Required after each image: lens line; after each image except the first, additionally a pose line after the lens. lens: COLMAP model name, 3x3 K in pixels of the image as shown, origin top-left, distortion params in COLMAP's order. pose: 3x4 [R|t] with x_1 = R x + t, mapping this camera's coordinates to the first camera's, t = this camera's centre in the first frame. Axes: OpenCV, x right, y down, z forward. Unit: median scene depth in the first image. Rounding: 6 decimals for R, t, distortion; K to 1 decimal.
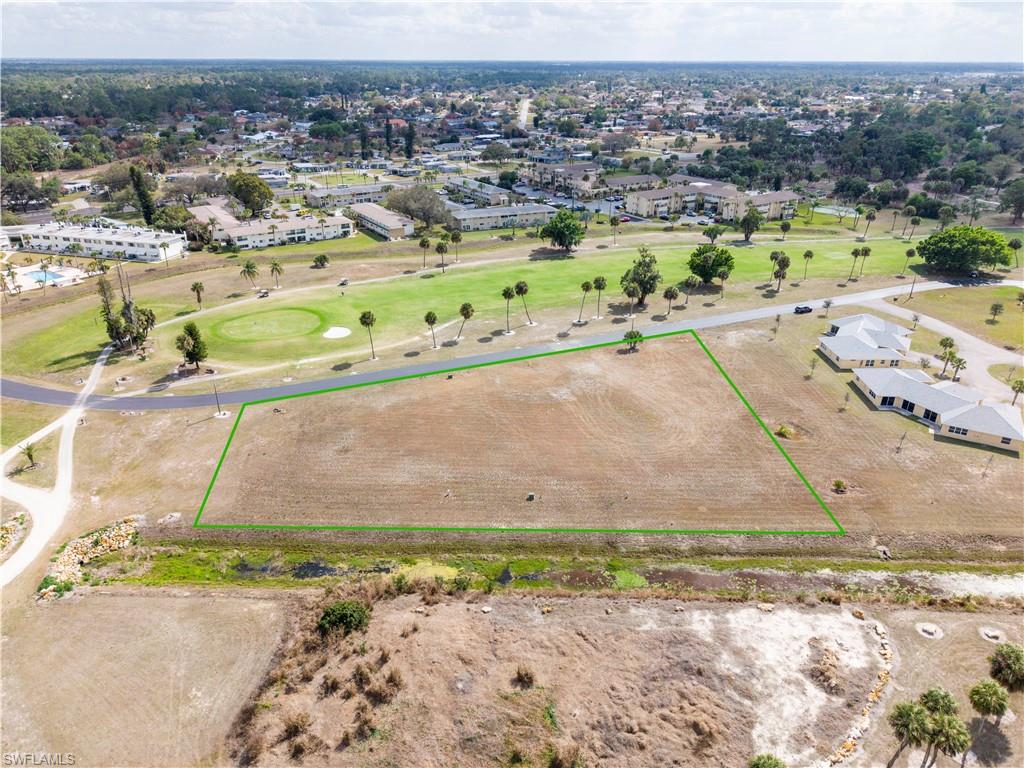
lens RADIAL K [[683.8, 0, 509.4], [0, 683.8, 381.7], [0, 0, 1]] dist [0.021017, -0.016377]
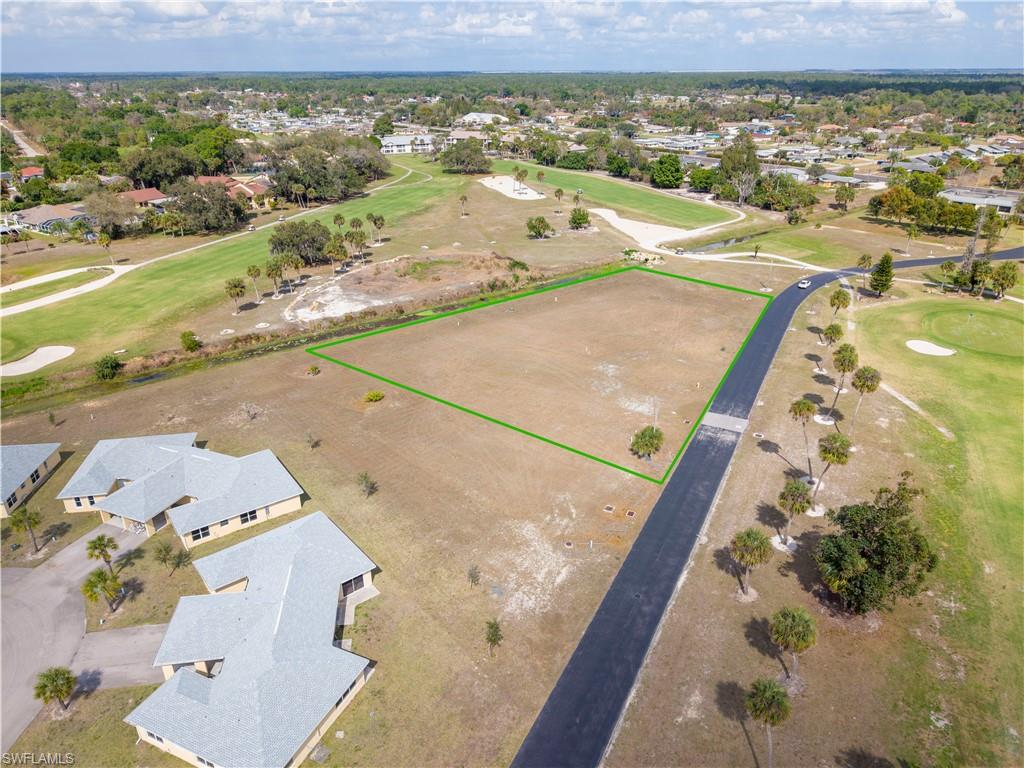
lens RADIAL K [[683.8, 0, 514.0], [0, 683.8, 386.3], [0, 0, 1]] dist [0.021017, -0.016377]
pose [[-0.770200, 0.266253, -0.579570, 0.914117], [-0.271775, 0.685068, 0.675884, -0.703095], [0.577001, 0.678079, -0.455279, 1.774839]]
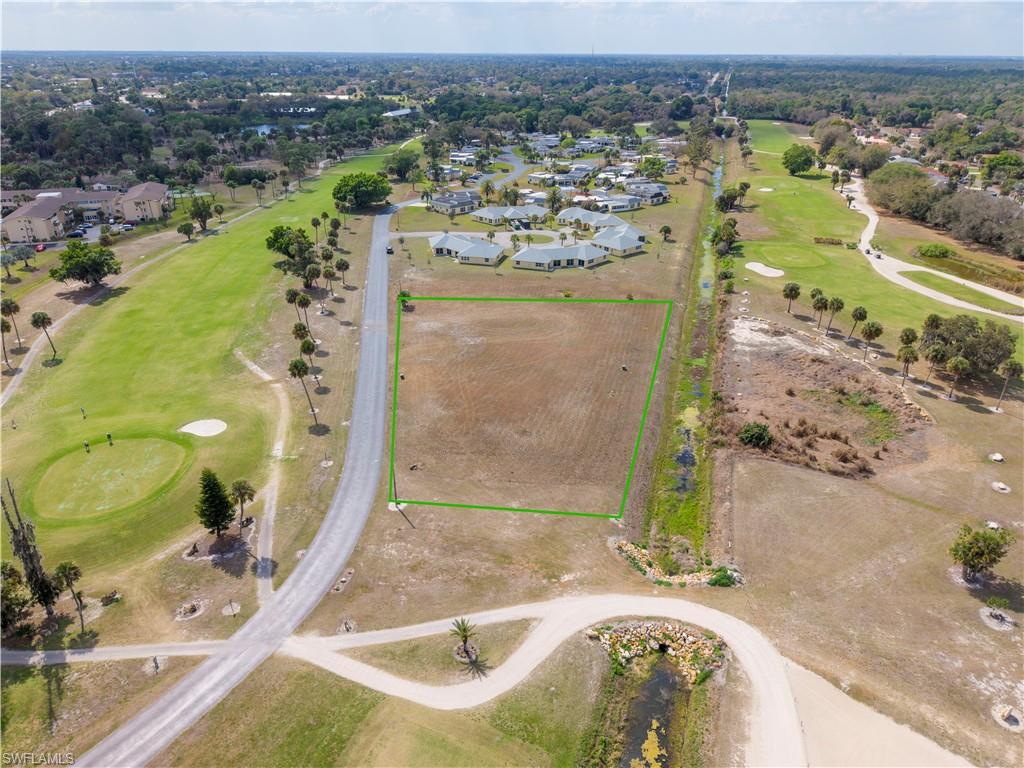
lens RADIAL K [[683.8, 0, 509.5], [0, 683.8, 387.1], [0, 0, 1]] dist [0.021017, -0.016377]
pose [[0.253549, -0.427322, 0.867818, -1.250029], [0.409411, 0.860225, 0.303966, -0.316350], [-0.876411, 0.278224, 0.393059, 0.666890]]
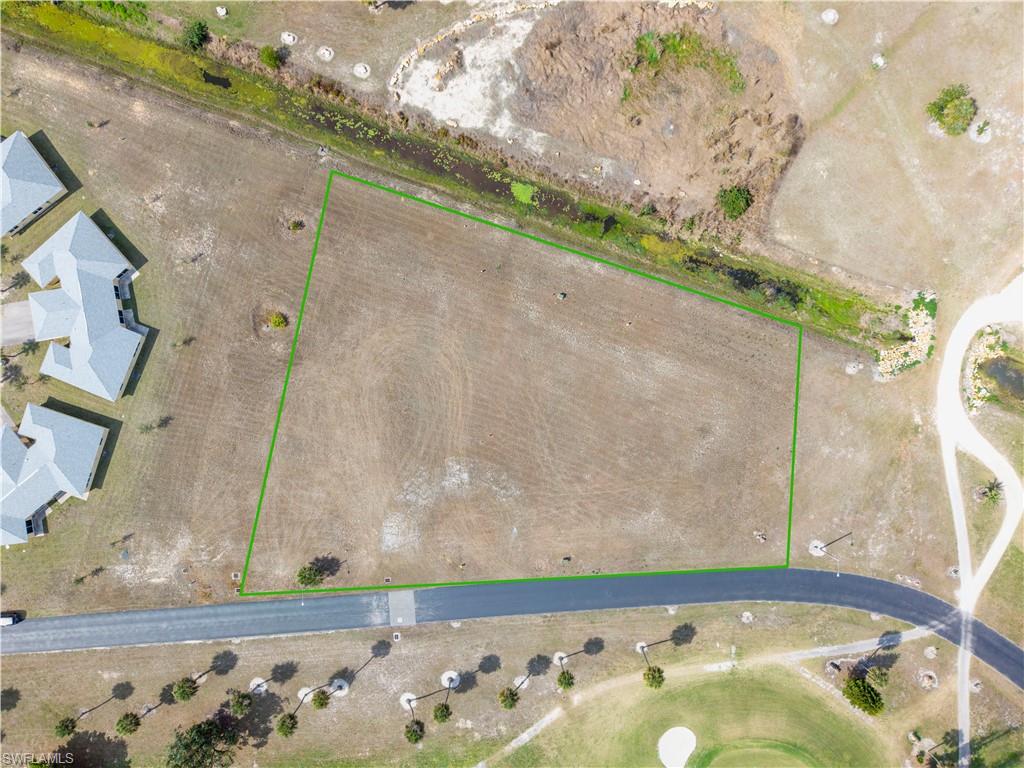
lens RADIAL K [[683.8, 0, 513.3], [0, 683.8, 393.7], [0, 0, 1]] dist [0.021017, -0.016377]
pose [[-0.945652, -0.325179, 0.000552, 0.054549], [0.144002, -0.417248, 0.897311, -0.947873], [-0.291557, 0.848624, 0.441398, 0.651993]]
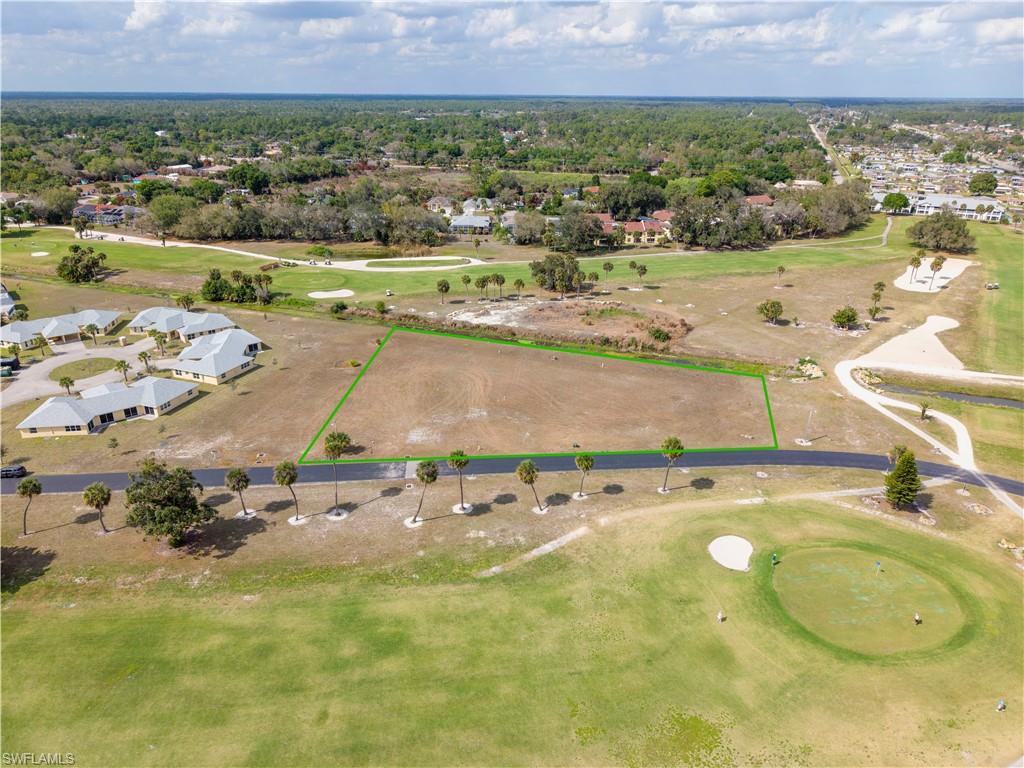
lens RADIAL K [[683.8, 0, 510.9], [0, 683.8, 380.7], [0, 0, 1]] dist [0.021017, -0.016377]
pose [[-0.948969, -0.130254, 0.287215, -0.352920], [0.125591, 0.679307, 0.723028, -1.011851], [-0.289284, 0.722202, -0.628282, 2.115884]]
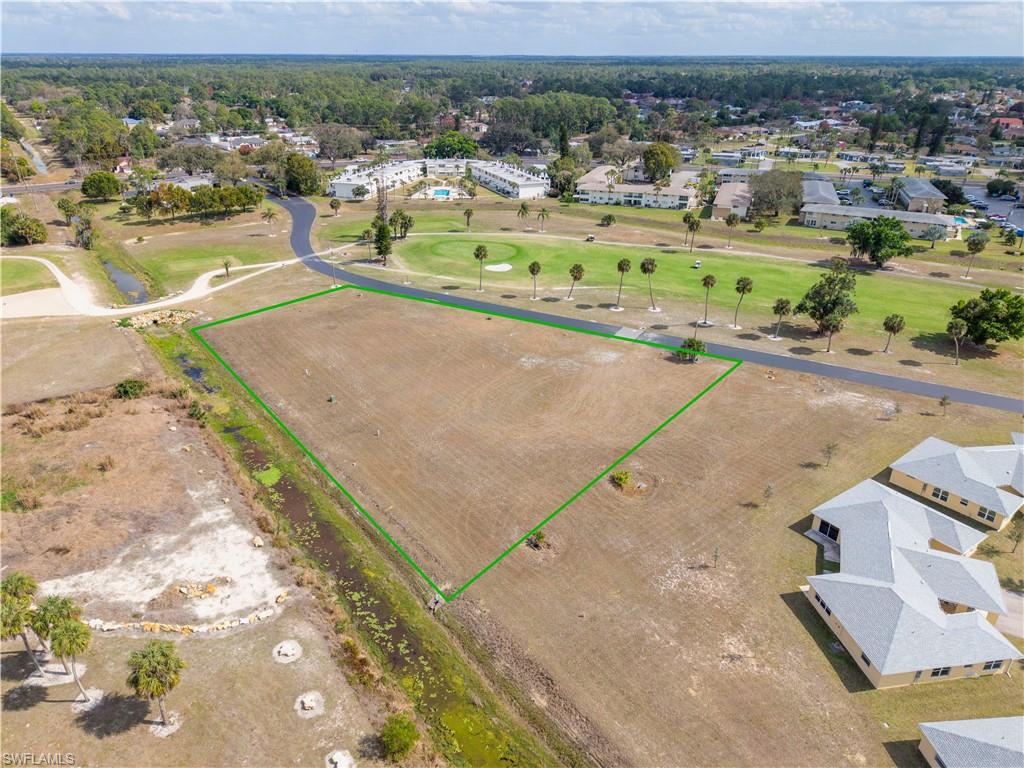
lens RADIAL K [[683.8, 0, 509.8], [0, 683.8, 381.3], [0, 0, 1]] dist [0.021017, -0.016377]
pose [[0.616591, 0.337685, -0.711185, 0.964316], [-0.335934, 0.929825, 0.150248, -0.114478], [0.712014, 0.146270, 0.686762, 0.450329]]
